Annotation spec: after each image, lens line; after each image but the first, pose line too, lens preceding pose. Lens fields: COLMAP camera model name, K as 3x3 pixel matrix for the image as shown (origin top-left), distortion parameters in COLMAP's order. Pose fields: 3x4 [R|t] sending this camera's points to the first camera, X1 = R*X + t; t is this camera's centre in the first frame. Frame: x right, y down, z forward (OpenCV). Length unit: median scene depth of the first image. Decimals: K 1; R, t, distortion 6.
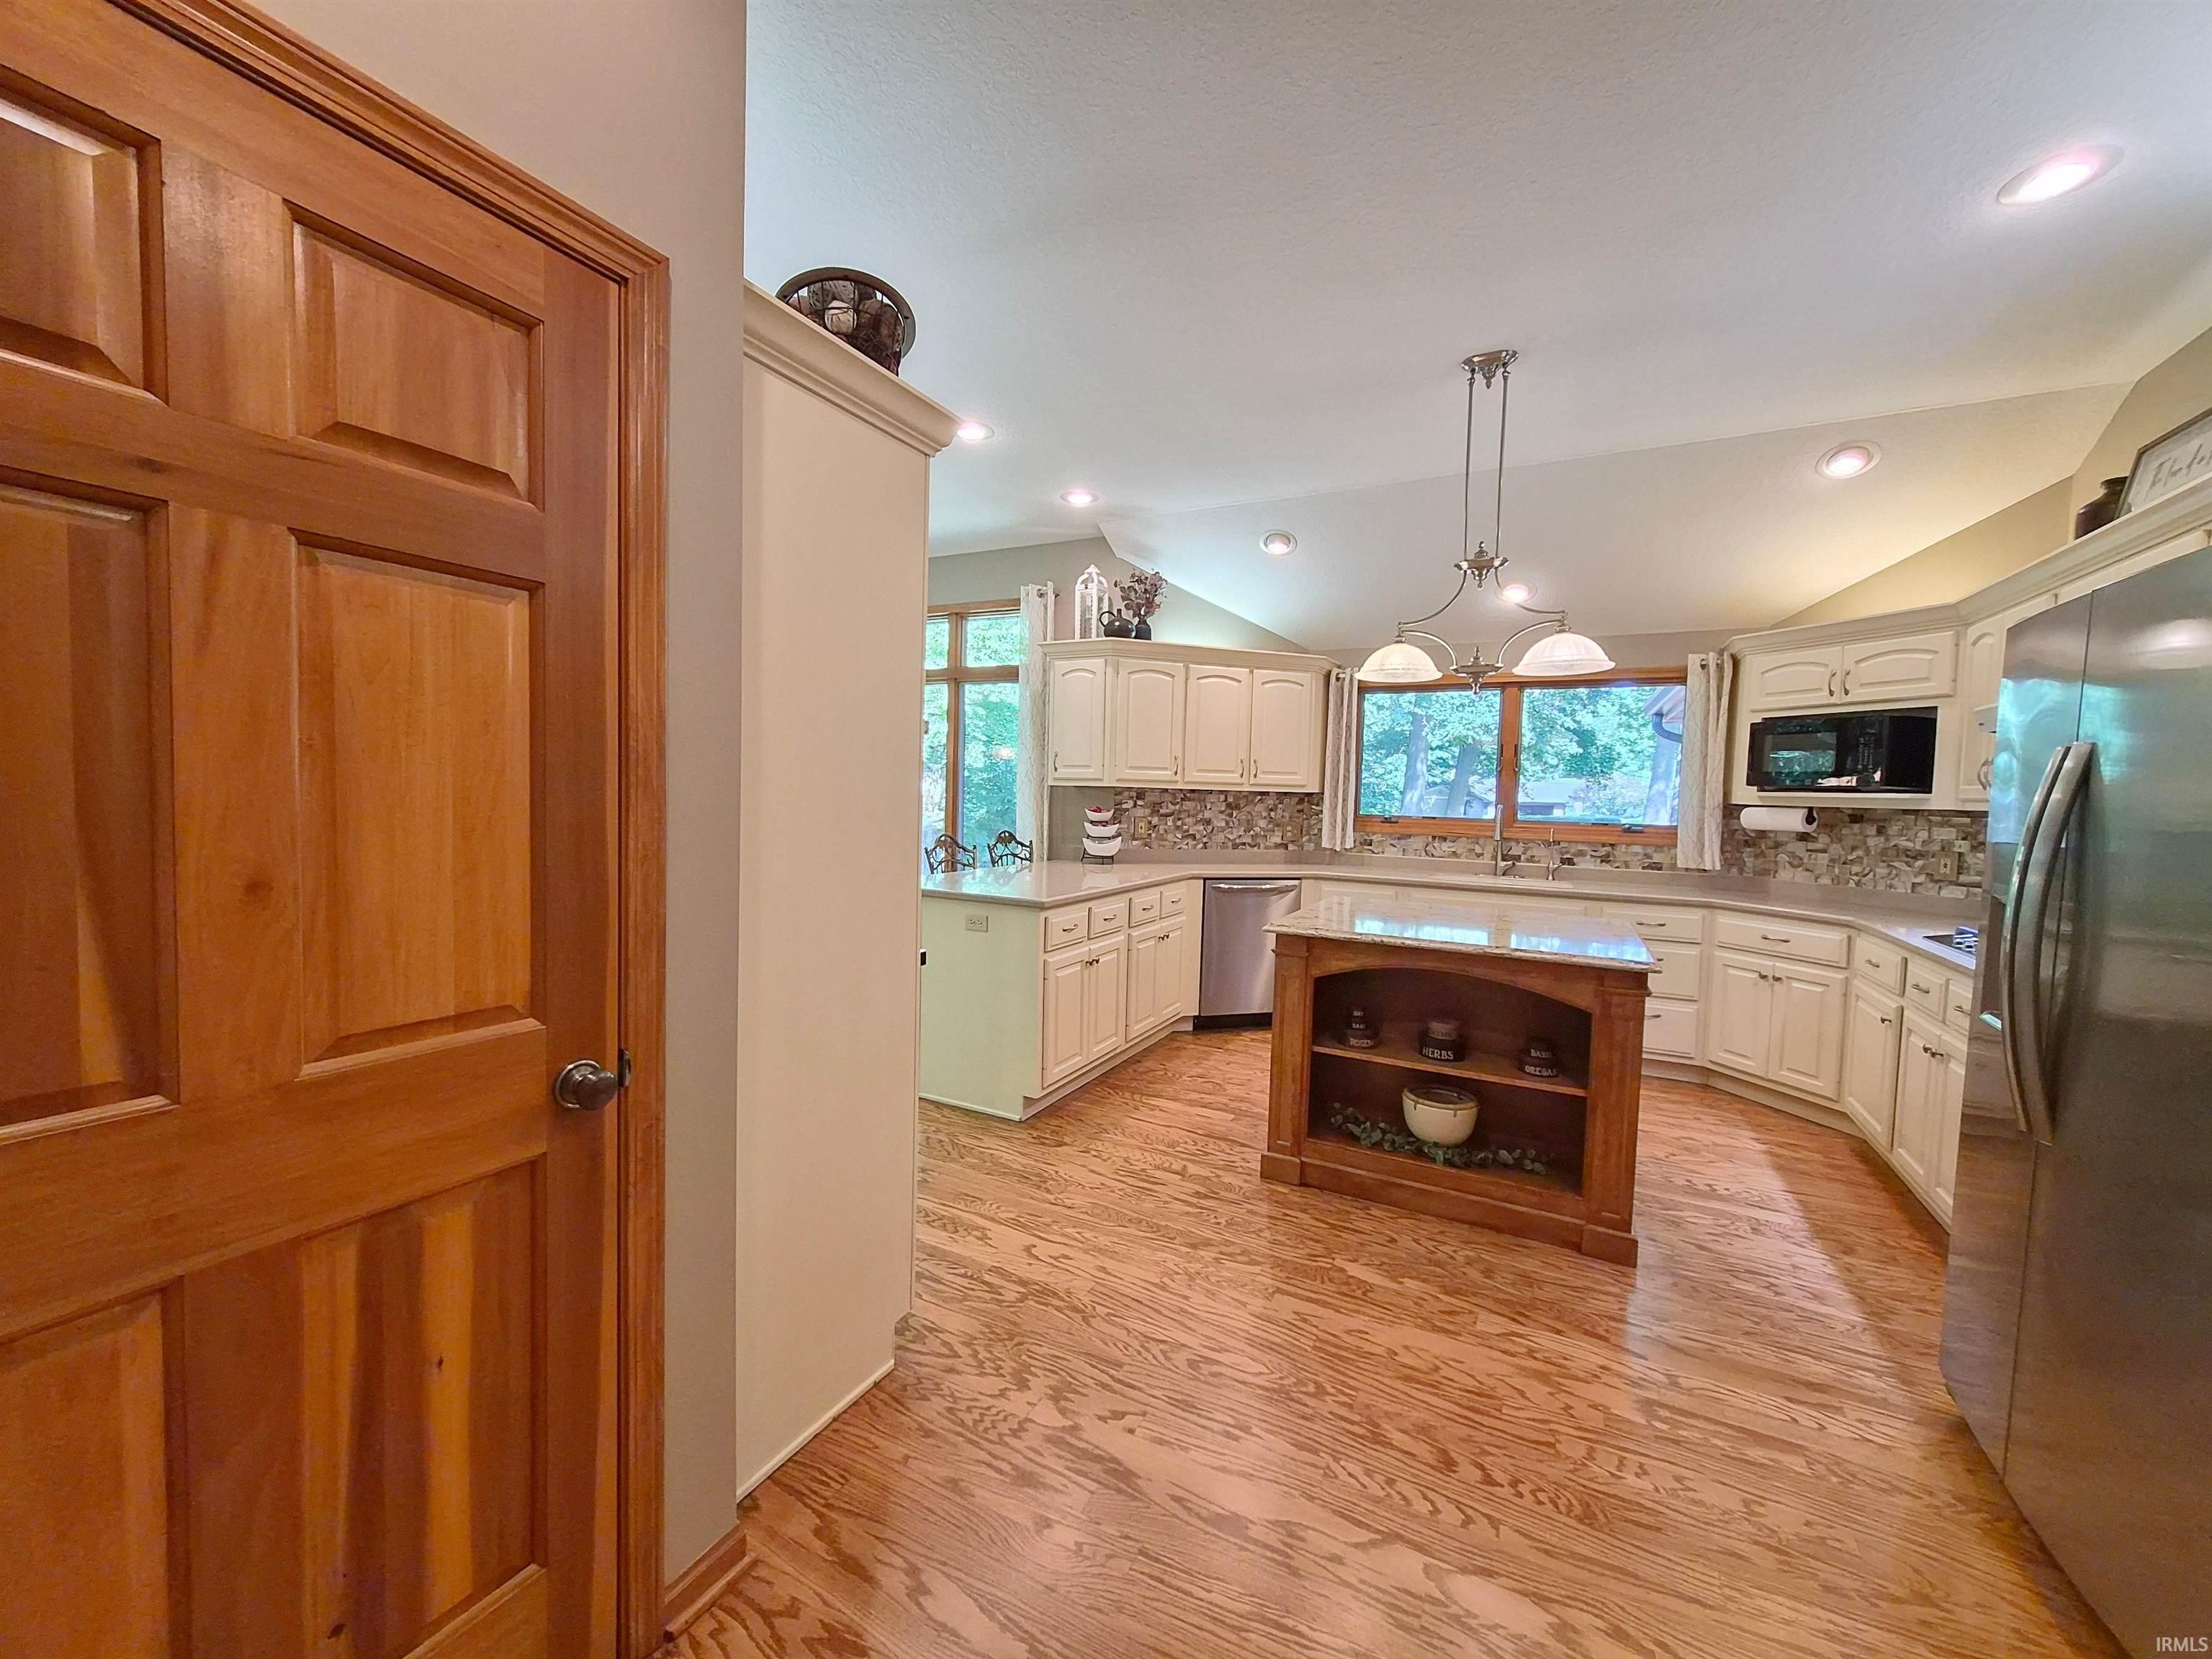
lens RADIAL K [[862.5, 0, 1094.7], [0, 862.5, 832.4], [0, 0, 1]] dist [-0.002062, 0.000519]
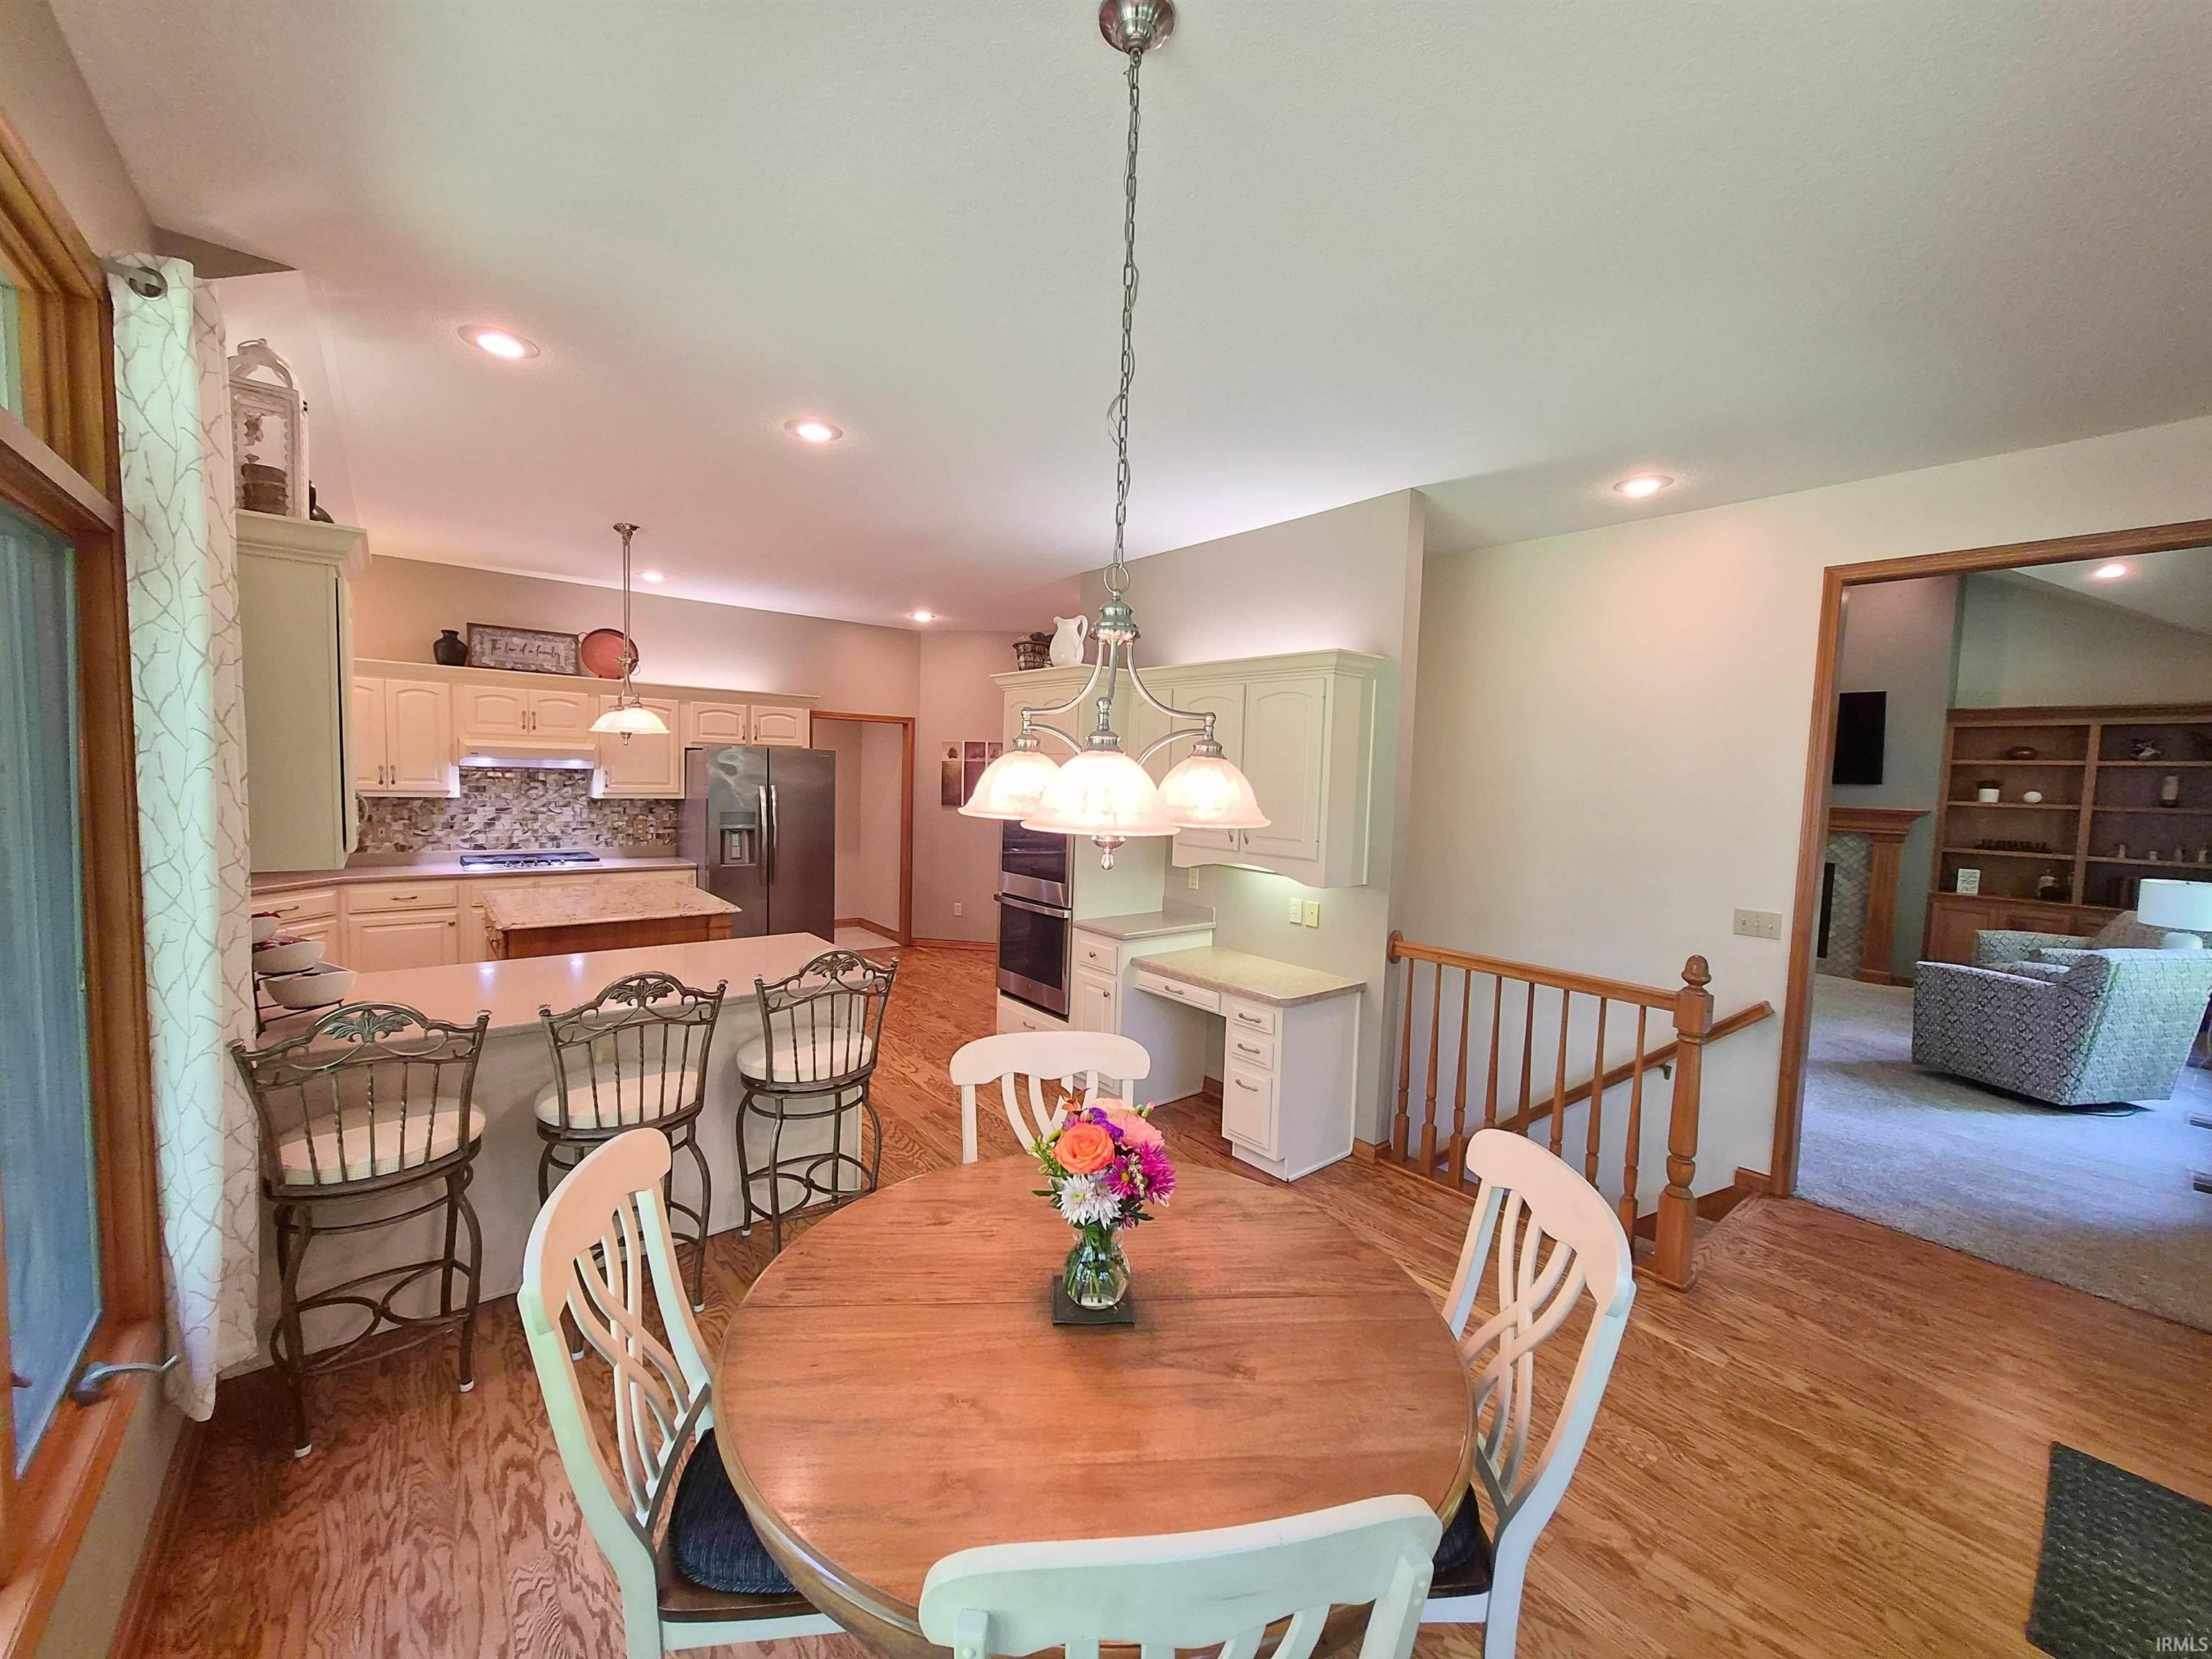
lens RADIAL K [[862.5, 0, 1094.9], [0, 862.5, 819.7], [0, 0, 1]] dist [-0.002062, 0.000519]
pose [[-0.916268, -0.083897, 0.391680, -0.572212], [-0.040380, 0.992185, 0.118062, -0.152796], [-0.398525, 0.092360, -0.912495, 1.285779]]
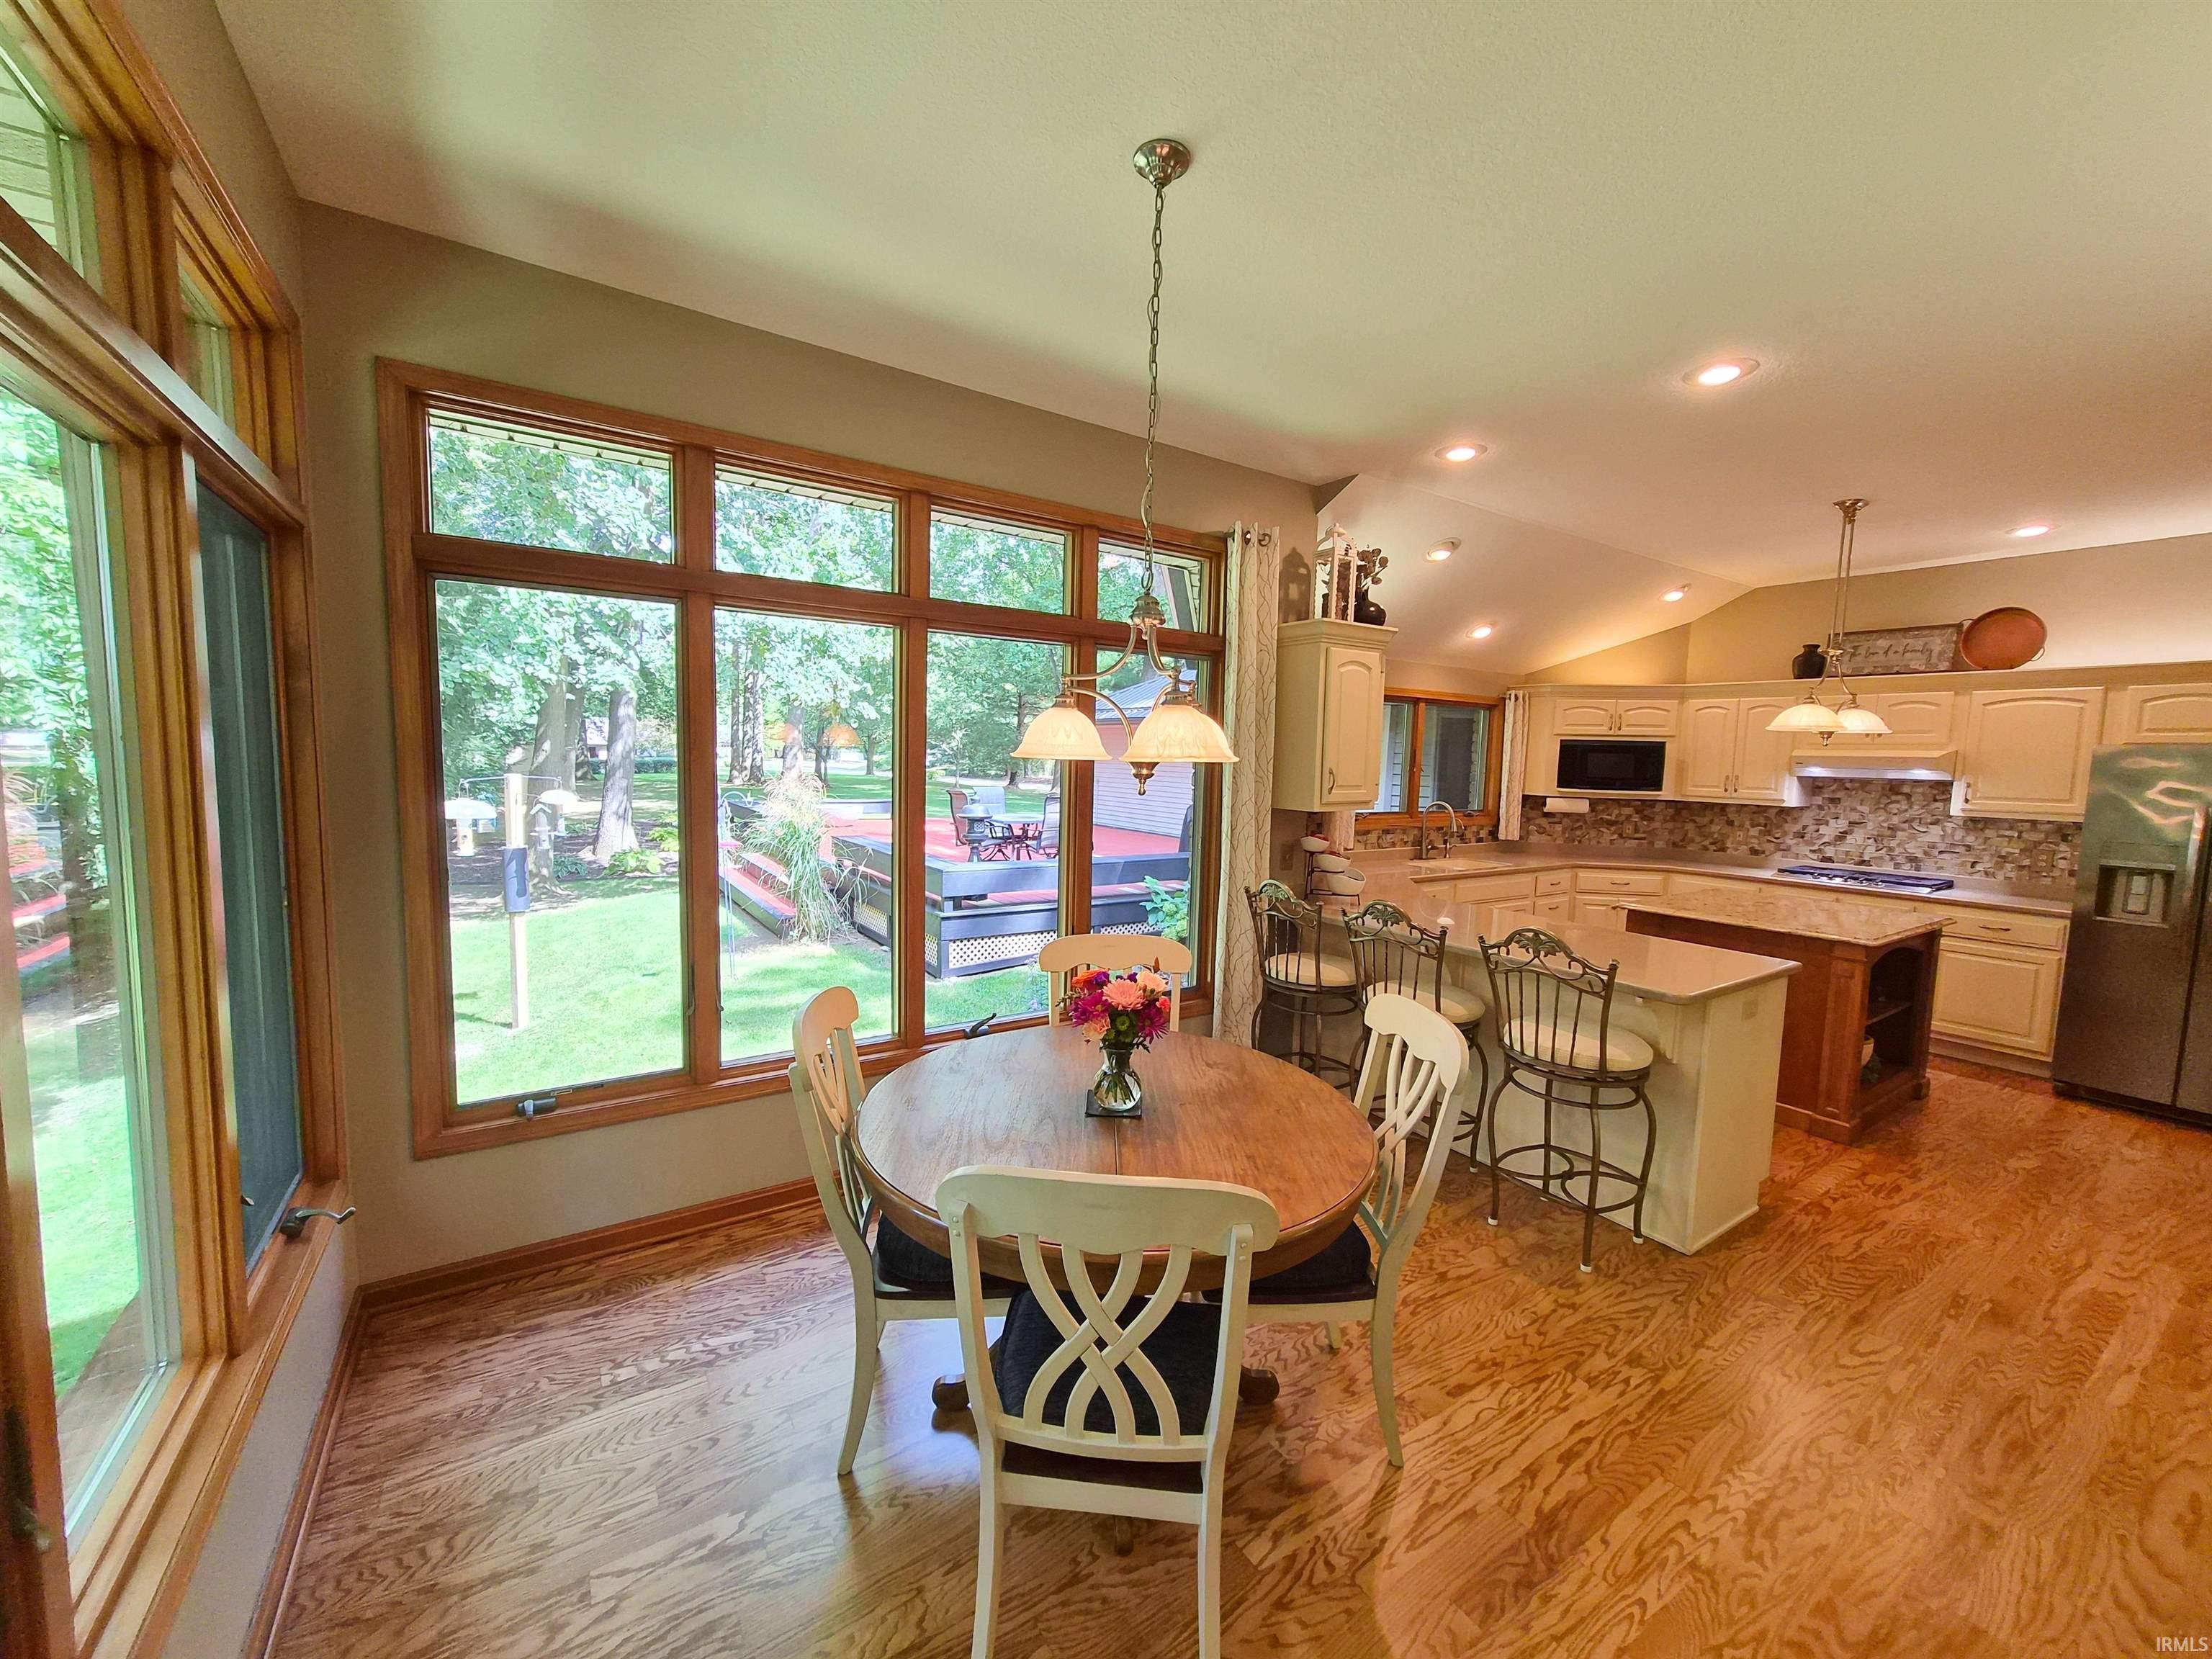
lens RADIAL K [[862.5, 0, 1093.8], [0, 862.5, 833.4], [0, 0, 1]] dist [-0.002062, 0.000519]
pose [[0.489427, -0.096823, 0.866652, -0.837234], [0.032775, 0.995157, 0.092670, -0.117281], [-0.871428, -0.016950, 0.490231, 0.834694]]
